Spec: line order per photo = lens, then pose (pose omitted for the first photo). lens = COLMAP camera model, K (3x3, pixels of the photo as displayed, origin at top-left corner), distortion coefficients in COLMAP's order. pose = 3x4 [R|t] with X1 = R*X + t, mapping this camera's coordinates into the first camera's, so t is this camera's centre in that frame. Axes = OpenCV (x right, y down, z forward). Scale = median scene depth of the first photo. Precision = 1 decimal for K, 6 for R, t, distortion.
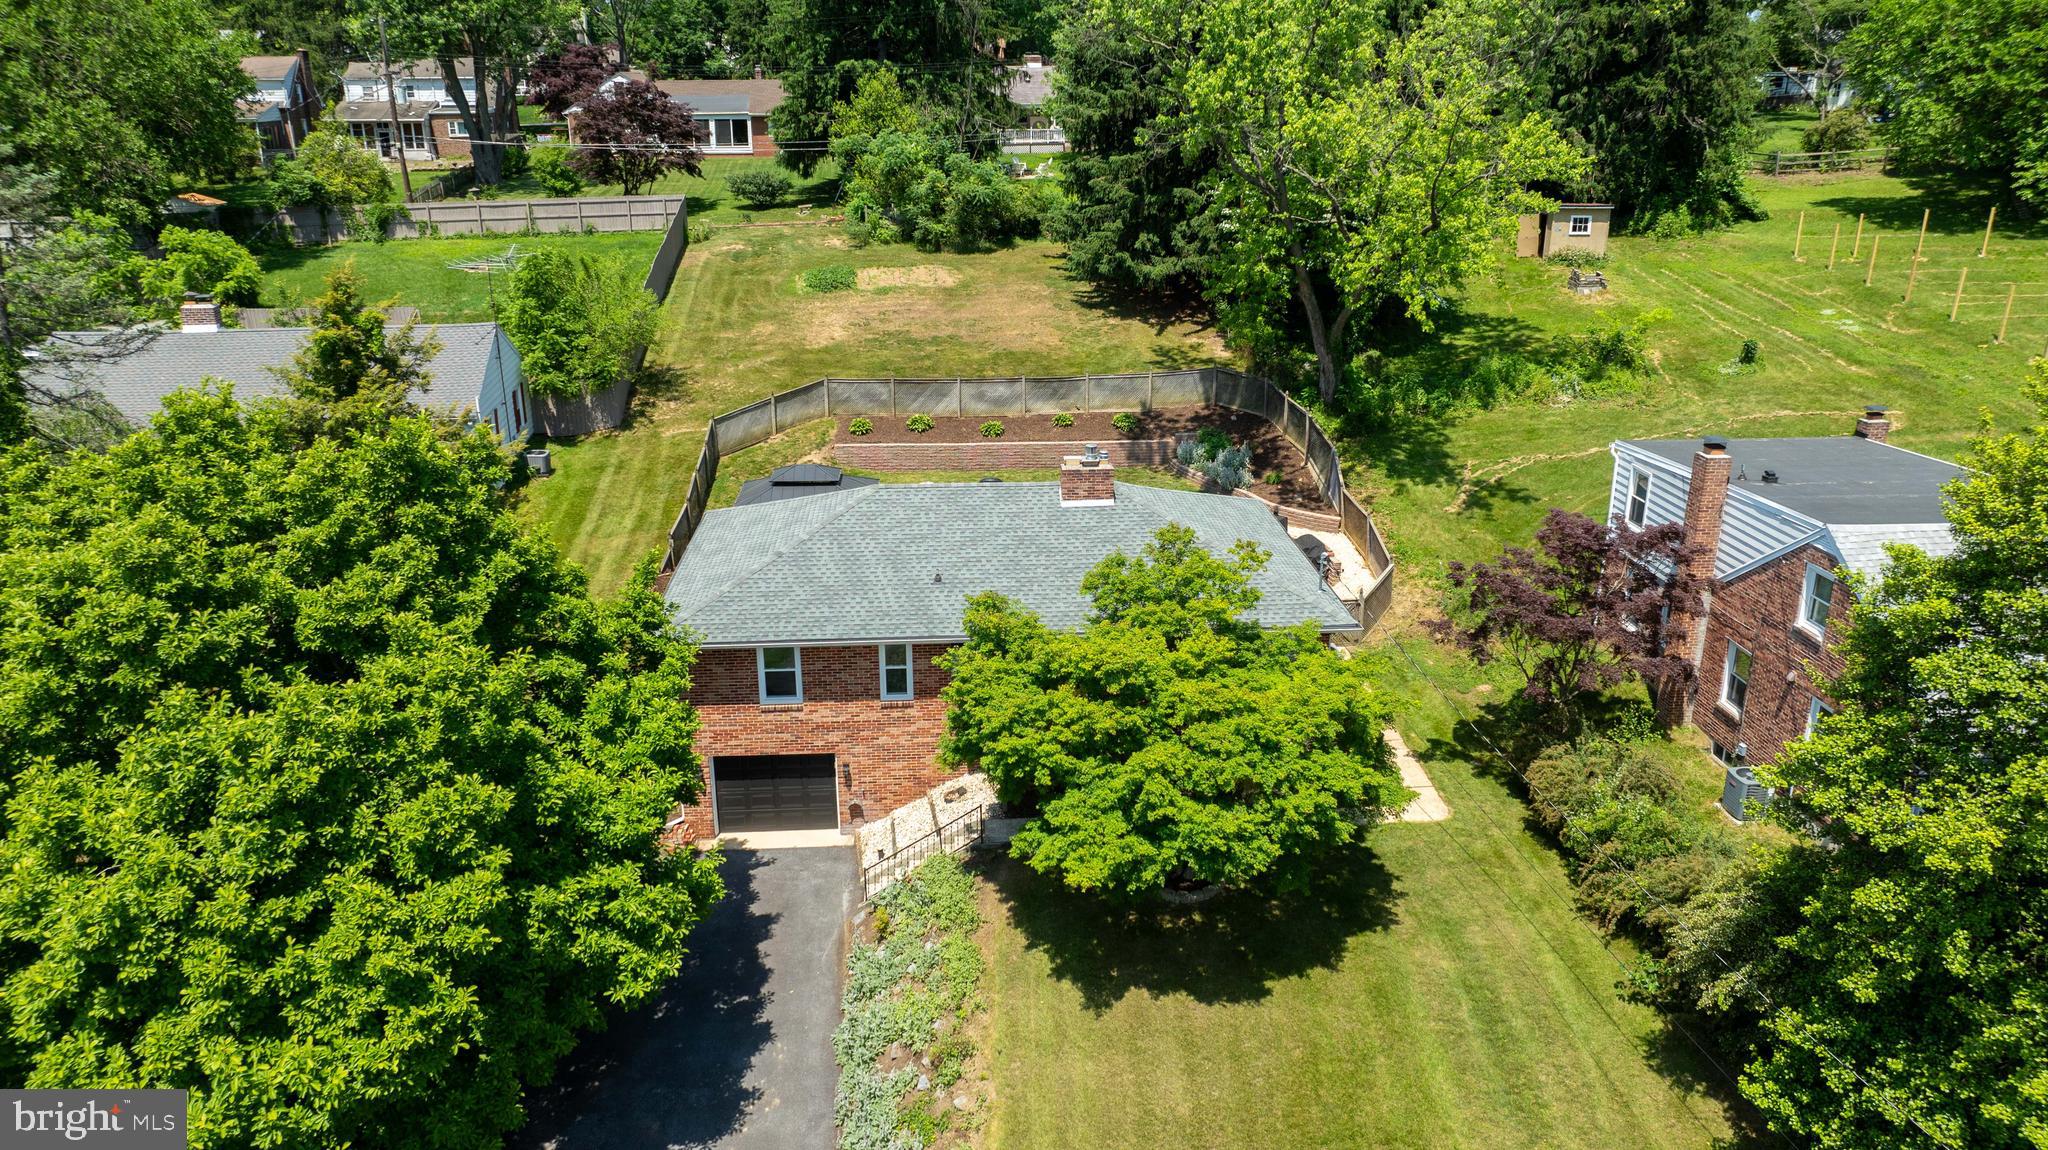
lens RADIAL K [[1441.5, 0, 1024.0], [0, 1441.5, 575.0], [0, 0, 1]] dist [-0.051796, 0.046040]
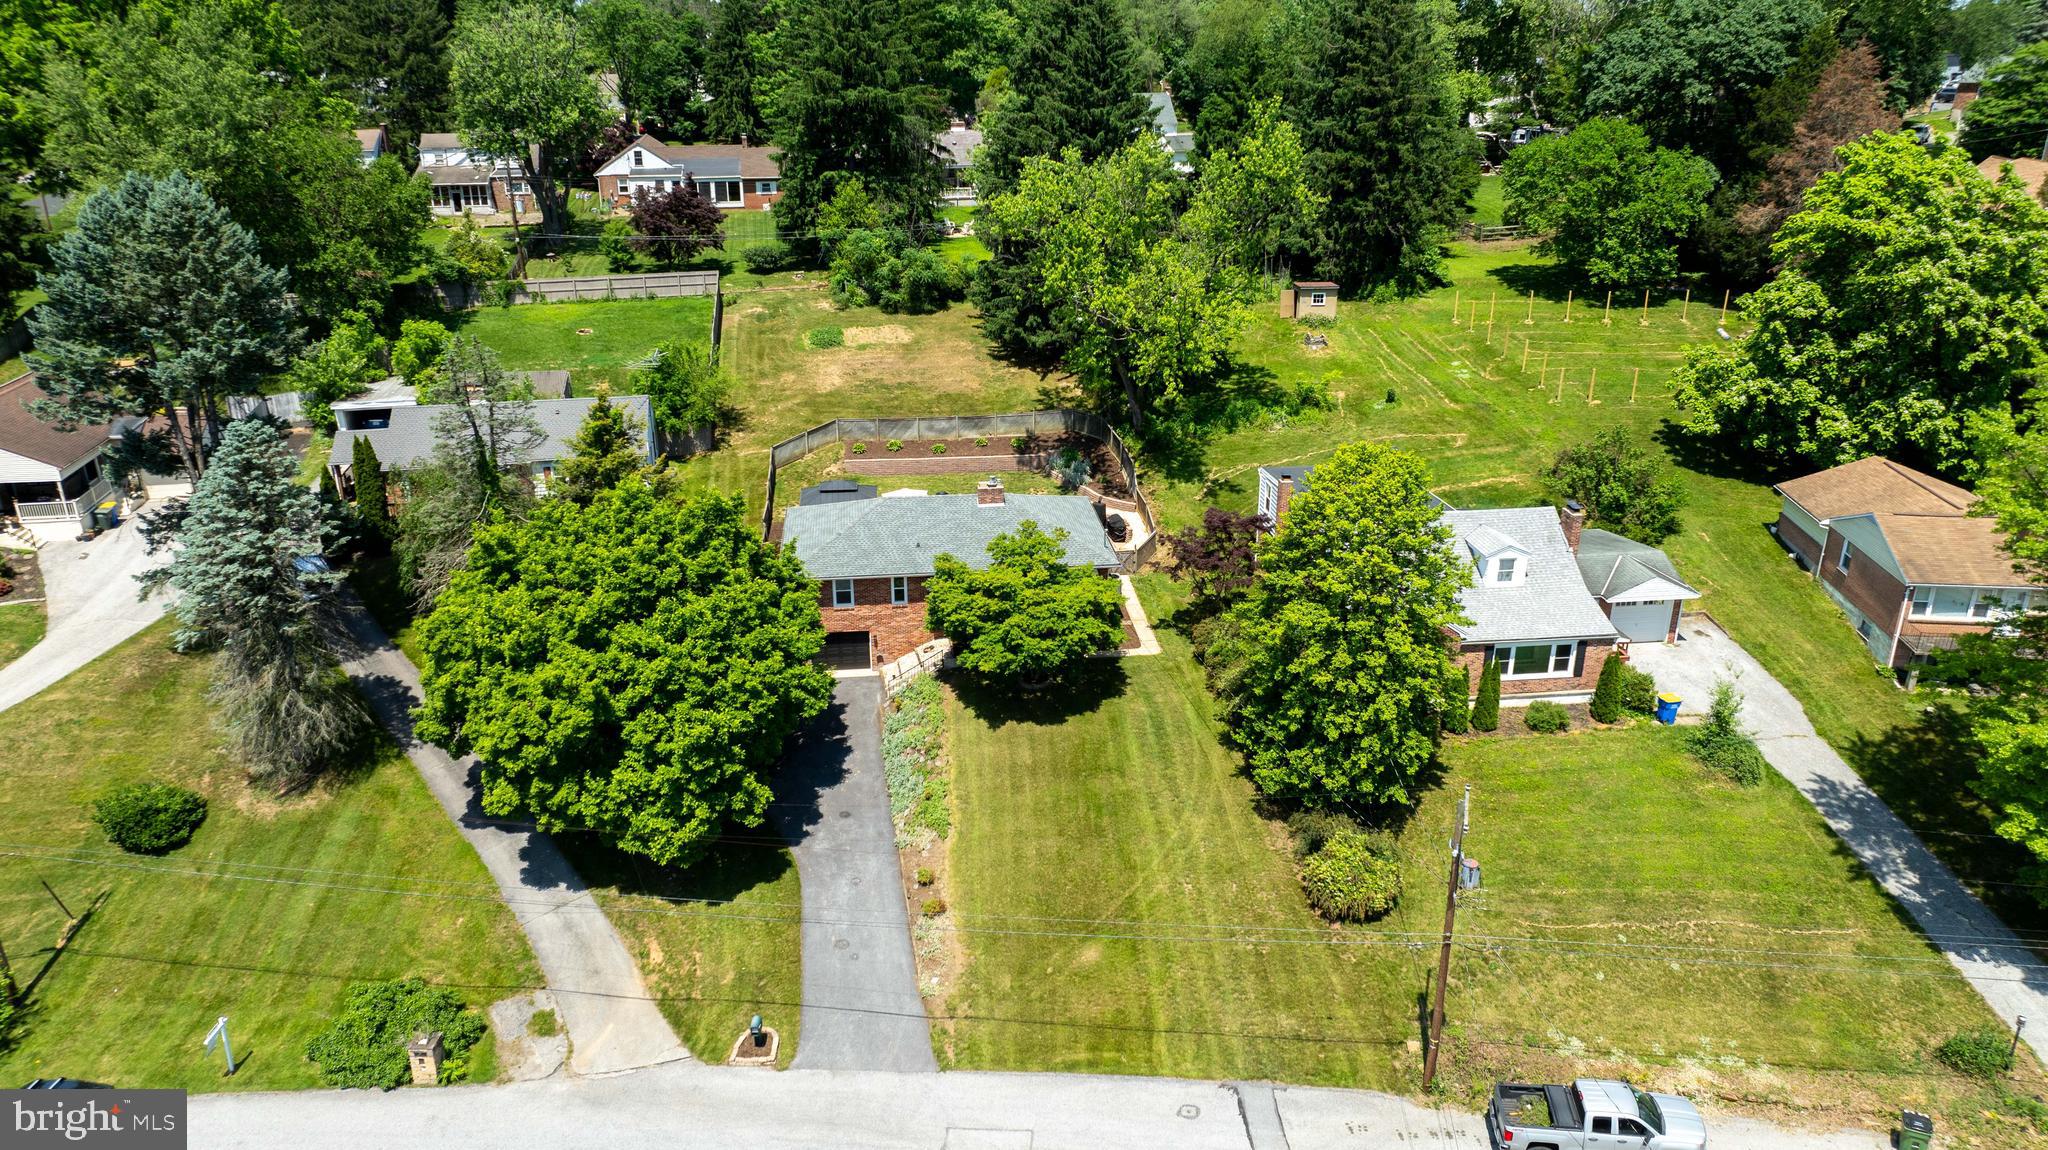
lens RADIAL K [[1441.5, 0, 1024.0], [0, 1441.5, 575.0], [0, 0, 1]] dist [-0.051796, 0.046040]
pose [[0.998783, -0.018134, 0.045873, -0.003057], [0.016117, 0.998903, 0.043963, -0.036106], [-0.046620, -0.043170, 0.997979, -0.891748]]
